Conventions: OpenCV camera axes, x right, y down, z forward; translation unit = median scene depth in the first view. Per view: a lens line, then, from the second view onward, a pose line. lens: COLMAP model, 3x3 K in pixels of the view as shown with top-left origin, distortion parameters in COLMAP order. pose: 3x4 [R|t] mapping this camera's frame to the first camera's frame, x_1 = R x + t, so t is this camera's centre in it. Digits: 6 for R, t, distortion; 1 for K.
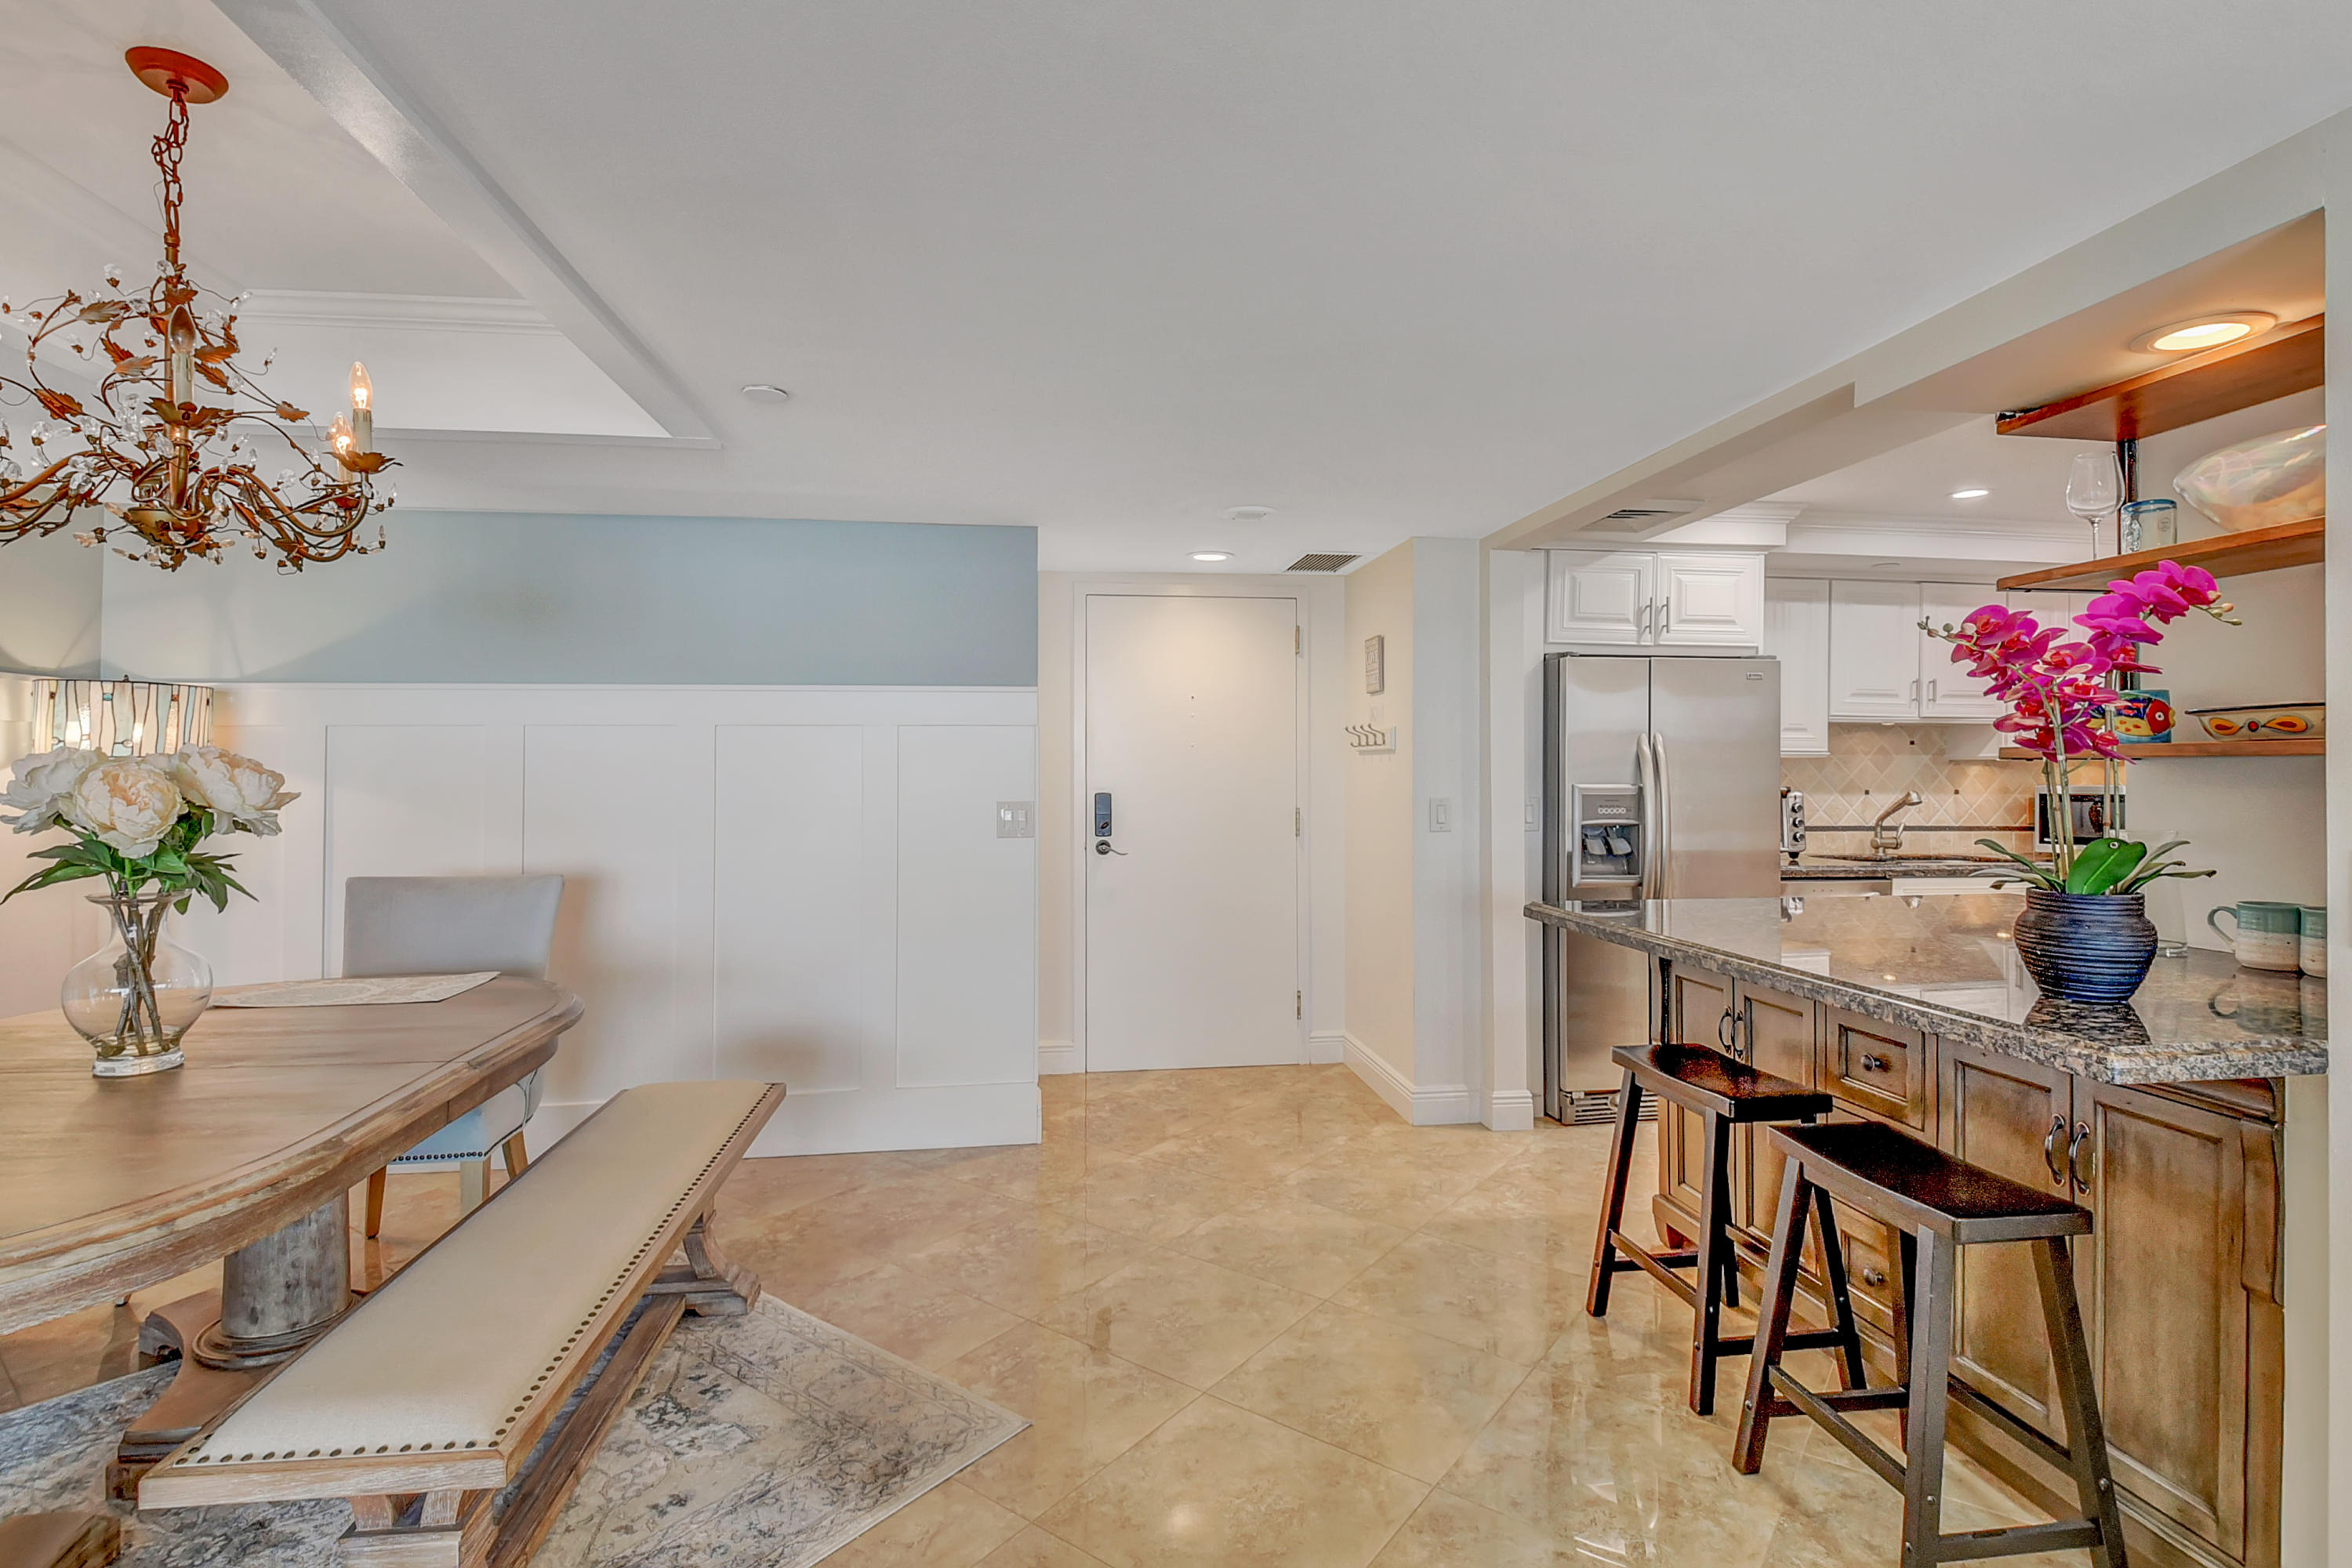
lens RADIAL K [[1117.0, 0, 1170.4], [0, 1117.0, 751.1], [0, 0, 1]] dist [0.001309, -0.022912]
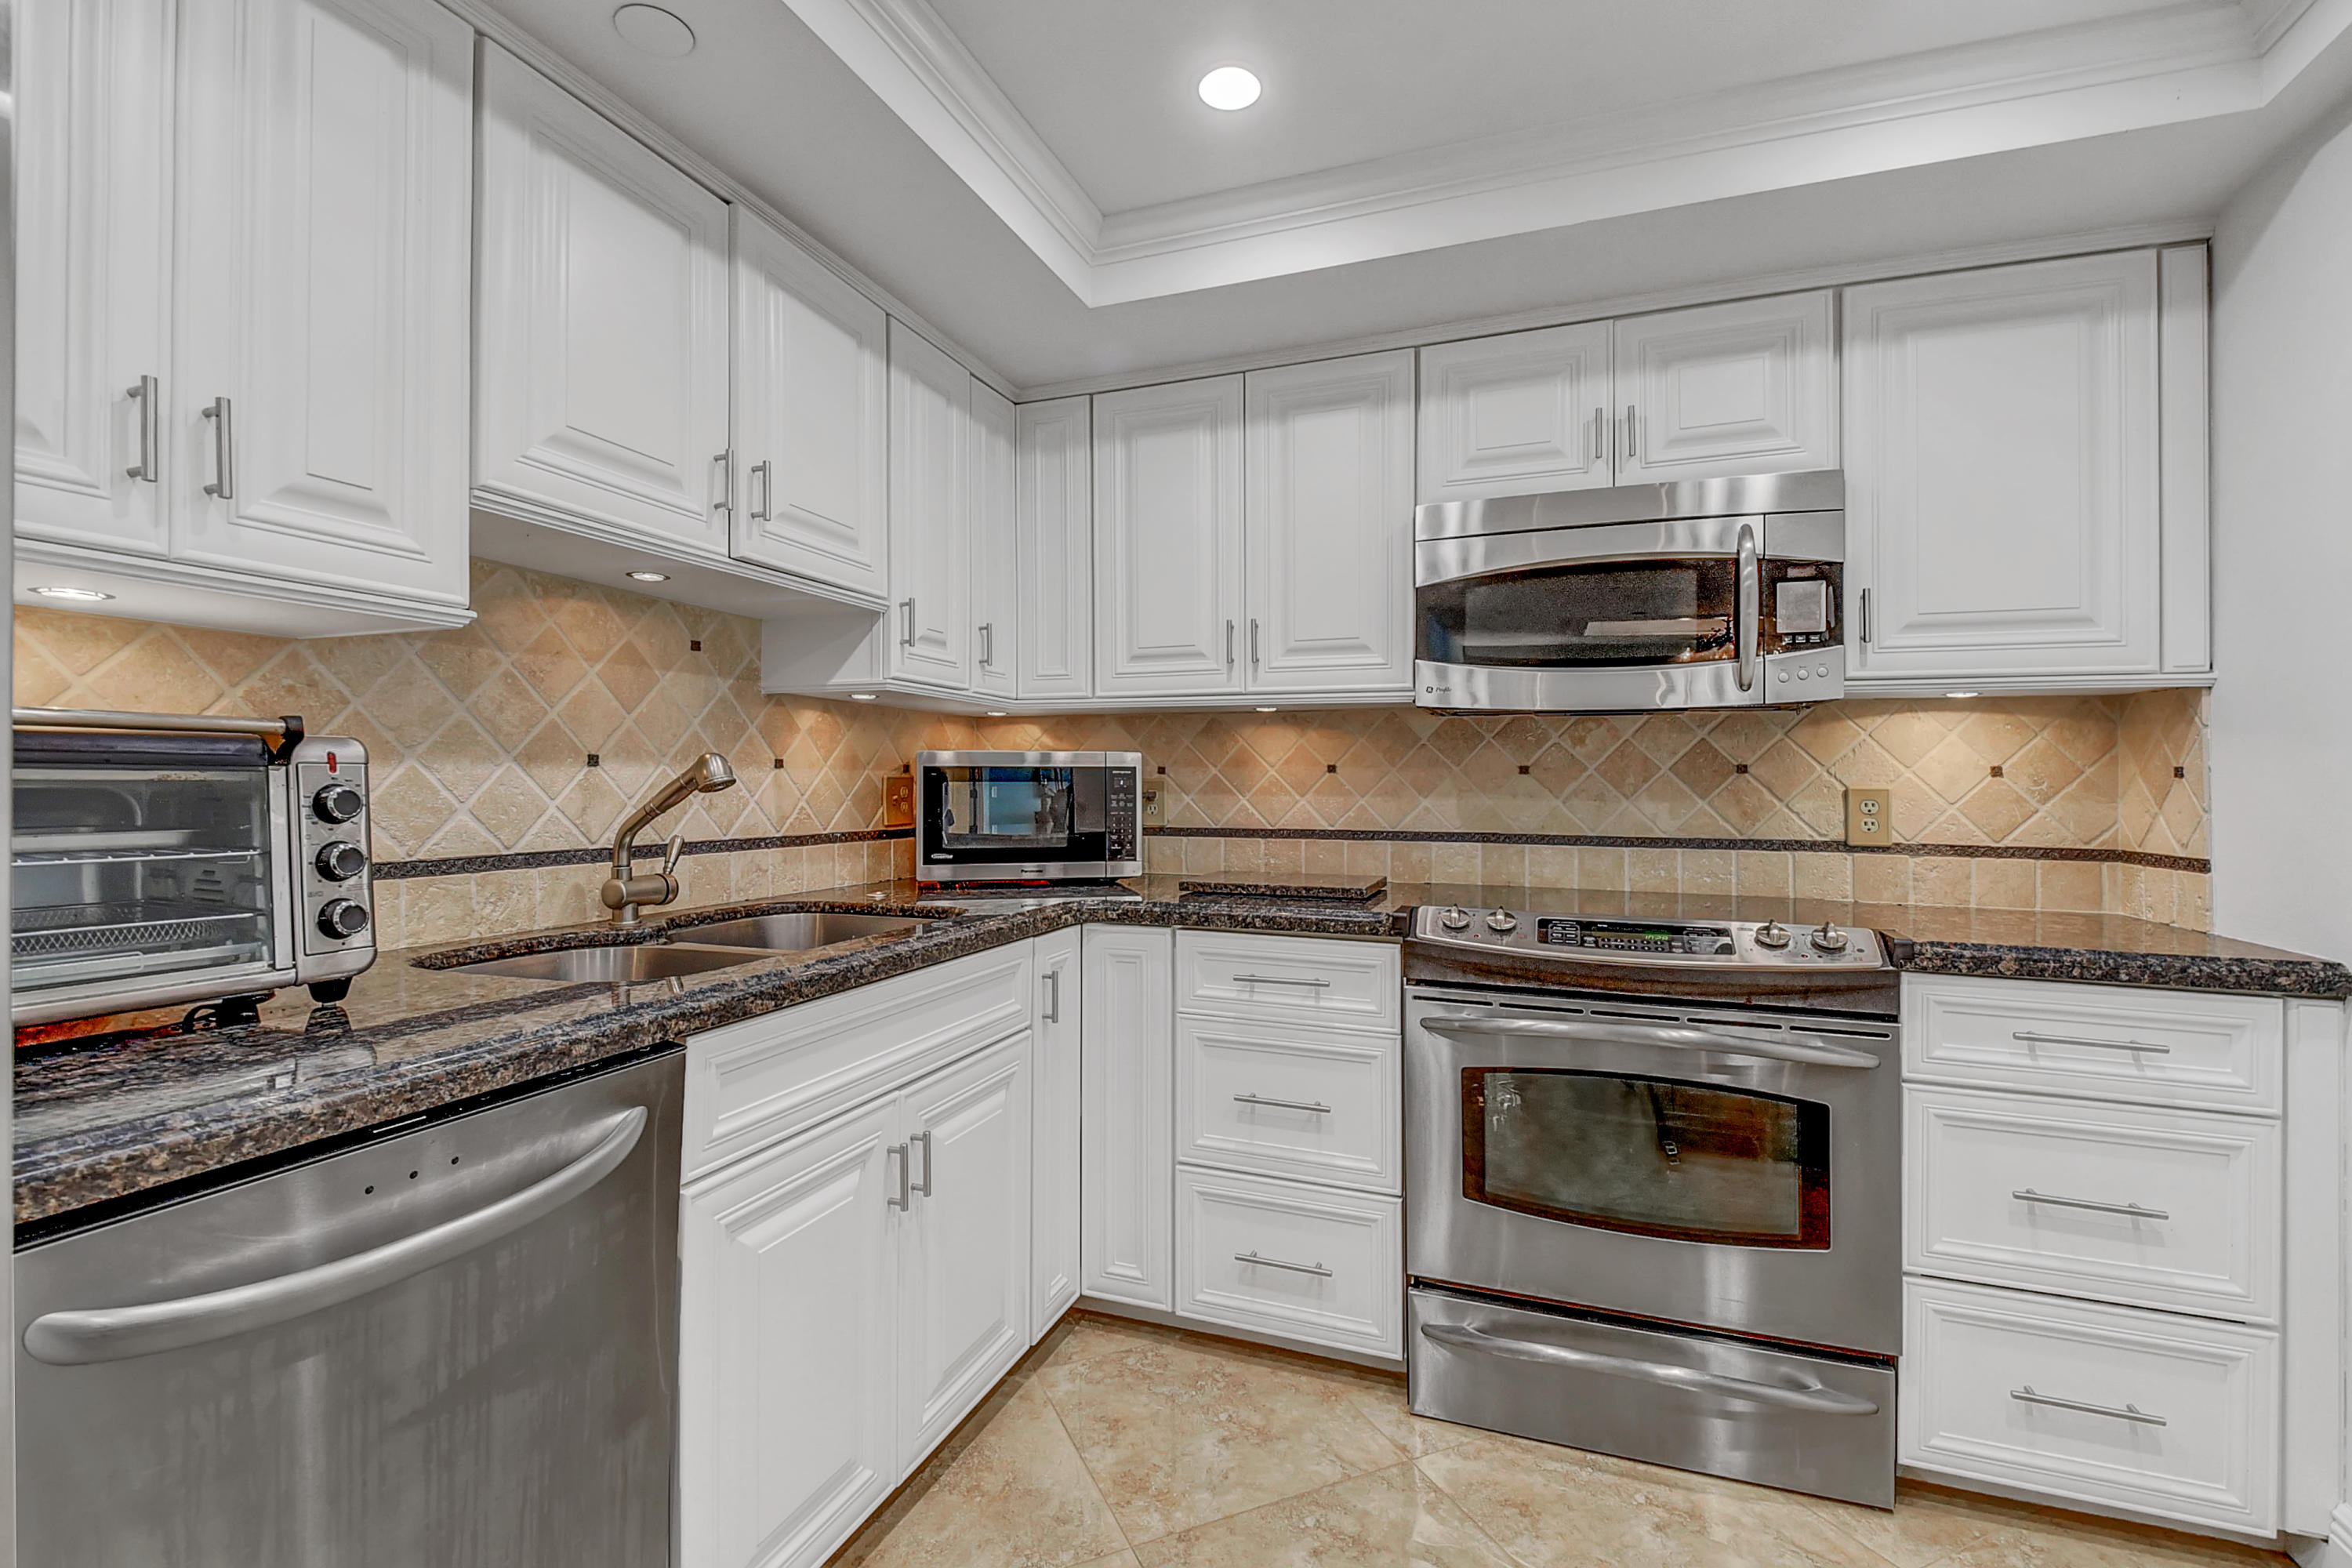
lens RADIAL K [[1049.6, 0, 1172.8], [0, 1049.6, 769.9], [0, 0, 1]] dist [0.038531, -0.031561]
pose [[0.469094, 0.009145, 0.883101, 0.407948], [-0.021832, 0.999761, 0.001243, 0.036948], [-0.882878, -0.019863, 0.469182, 0.669679]]
